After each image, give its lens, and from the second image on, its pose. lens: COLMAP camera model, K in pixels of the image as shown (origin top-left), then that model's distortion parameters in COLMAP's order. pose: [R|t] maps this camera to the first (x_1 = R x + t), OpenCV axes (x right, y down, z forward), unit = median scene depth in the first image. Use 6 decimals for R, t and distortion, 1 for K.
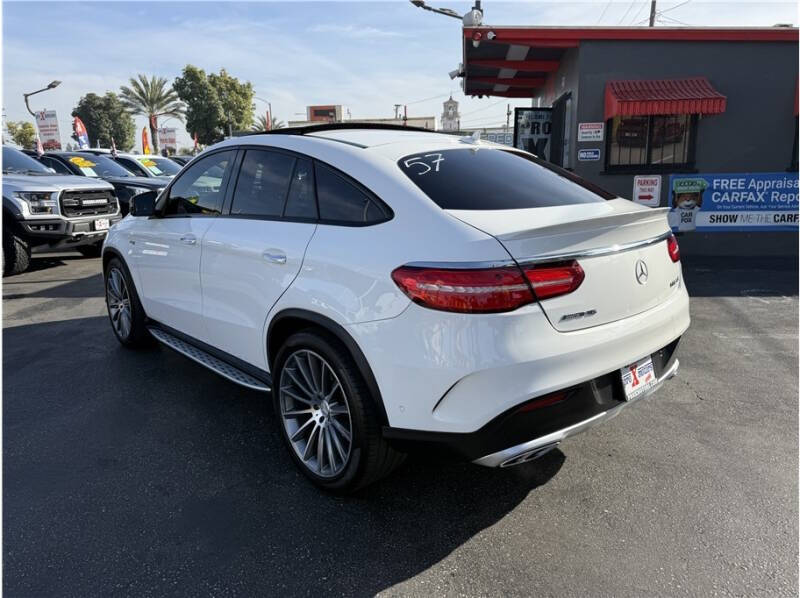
lens RADIAL K [[577.7, 0, 388.2], [0, 577.7, 299.5], [0, 0, 1]] dist [0.002925, -0.007148]
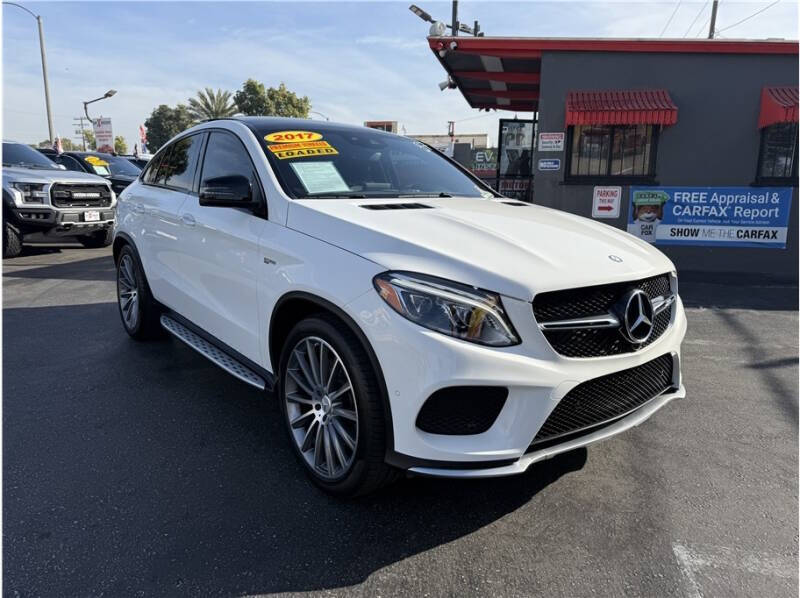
lens RADIAL K [[576.9, 0, 396.0], [0, 576.9, 306.7], [0, 0, 1]] dist [0.001921, -0.005704]
pose [[0.994657, 0.050513, -0.090037, 0.185419], [-0.051992, 0.998547, -0.014158, 0.026005], [0.089191, 0.018763, 0.995838, -0.021874]]
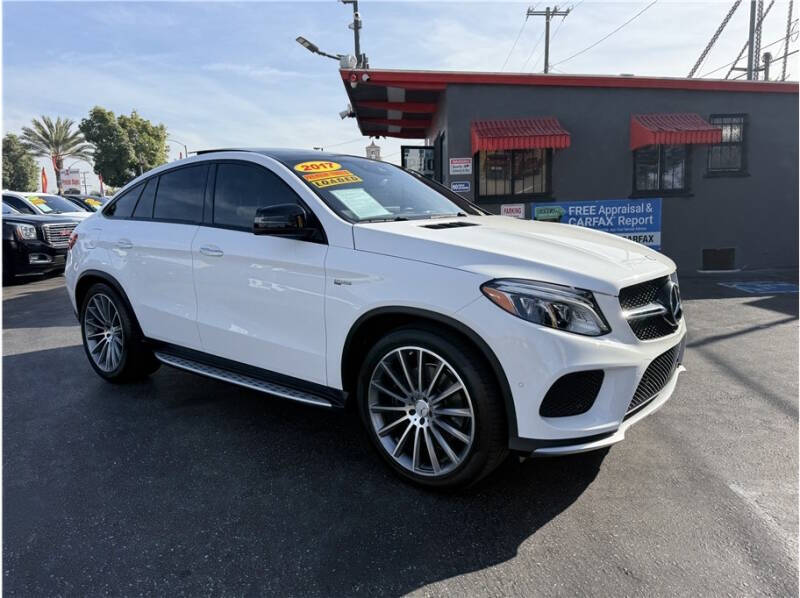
lens RADIAL K [[576.0, 0, 402.4], [0, 576.0, 297.4], [0, 0, 1]] dist [0.039541, -0.059657]
pose [[0.989050, -0.031902, 0.144089, 0.074255], [0.042618, 0.996500, -0.071907, 0.034458], [-0.141291, 0.077260, 0.986949, -0.049065]]
